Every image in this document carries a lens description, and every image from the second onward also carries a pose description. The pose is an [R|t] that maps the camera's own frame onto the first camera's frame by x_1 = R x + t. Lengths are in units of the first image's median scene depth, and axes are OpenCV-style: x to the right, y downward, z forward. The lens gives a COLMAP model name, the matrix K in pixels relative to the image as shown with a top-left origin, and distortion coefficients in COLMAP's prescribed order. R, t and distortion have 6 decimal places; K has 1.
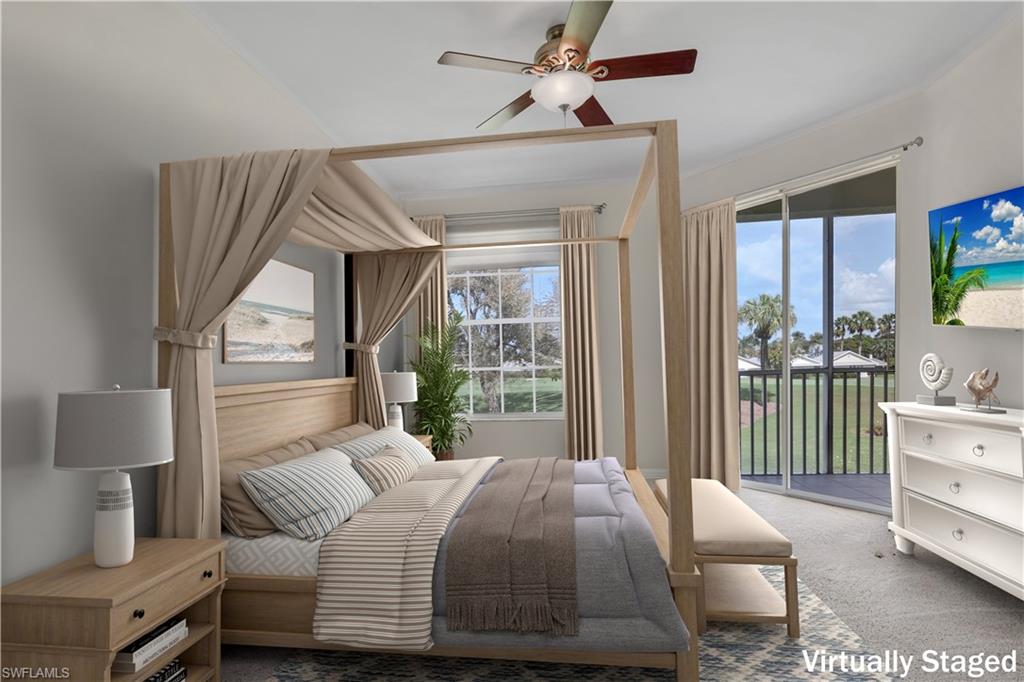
lens RADIAL K [[498.7, 0, 512.0], [0, 498.7, 341.0], [0, 0, 1]] dist [0.000536, -0.000080]
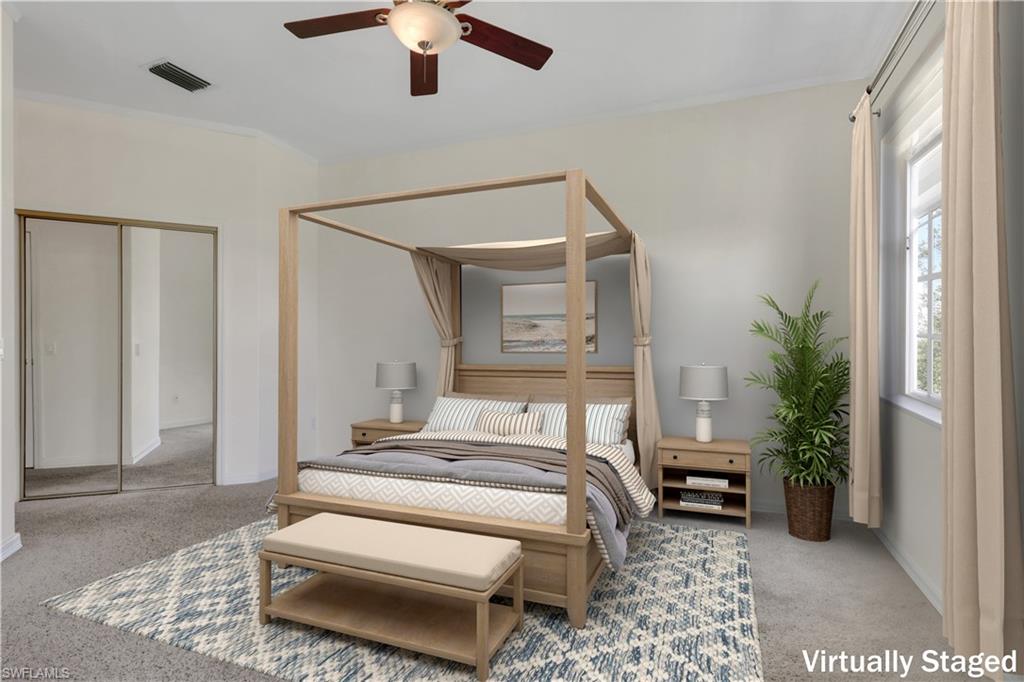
lens RADIAL K [[498.7, 0, 512.0], [0, 498.7, 341.0], [0, 0, 1]] dist [0.000536, -0.000080]
pose [[-0.198558, 0.014938, -0.979975, 1.517337], [0.047214, 0.998869, 0.005660, -0.005878], [0.978951, -0.045144, -0.199039, 1.811201]]
